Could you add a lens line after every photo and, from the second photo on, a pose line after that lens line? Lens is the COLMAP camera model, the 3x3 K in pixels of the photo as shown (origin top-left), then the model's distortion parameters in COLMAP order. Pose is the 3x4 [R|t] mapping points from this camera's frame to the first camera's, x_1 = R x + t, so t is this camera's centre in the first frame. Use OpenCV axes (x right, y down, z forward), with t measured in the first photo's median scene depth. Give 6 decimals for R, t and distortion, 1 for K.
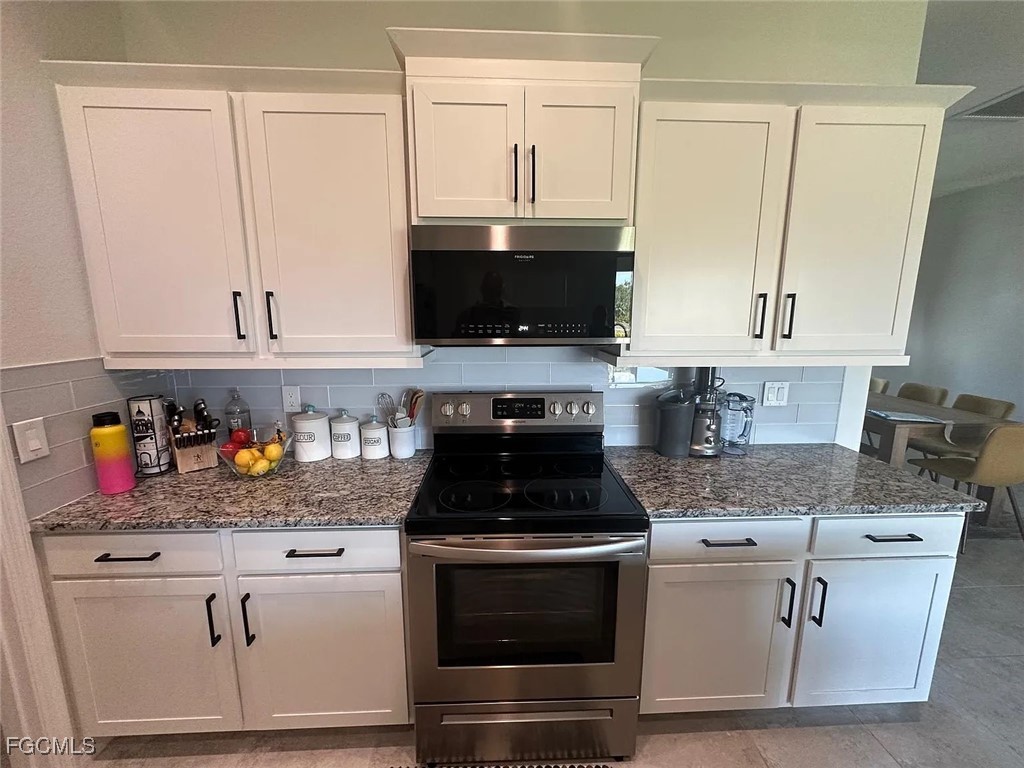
lens RADIAL K [[406.4, 0, 512.0], [0, 406.4, 384.0], [0, 0, 1]] dist [-0.012077, -0.000038]
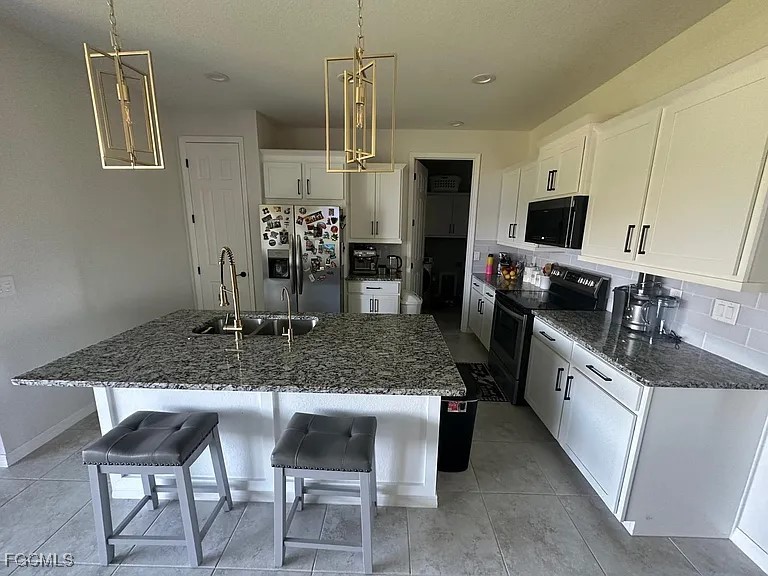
lens RADIAL K [[304.8, 0, 384.0], [0, 304.8, 288.0], [0, 0, 1]] dist [-0.012077, -0.000038]
pose [[-0.068422, 0.196455, -0.978123, 1.601706], [-0.213681, 0.954782, 0.206715, -0.013172], [0.974504, 0.223150, -0.023349, 0.072802]]
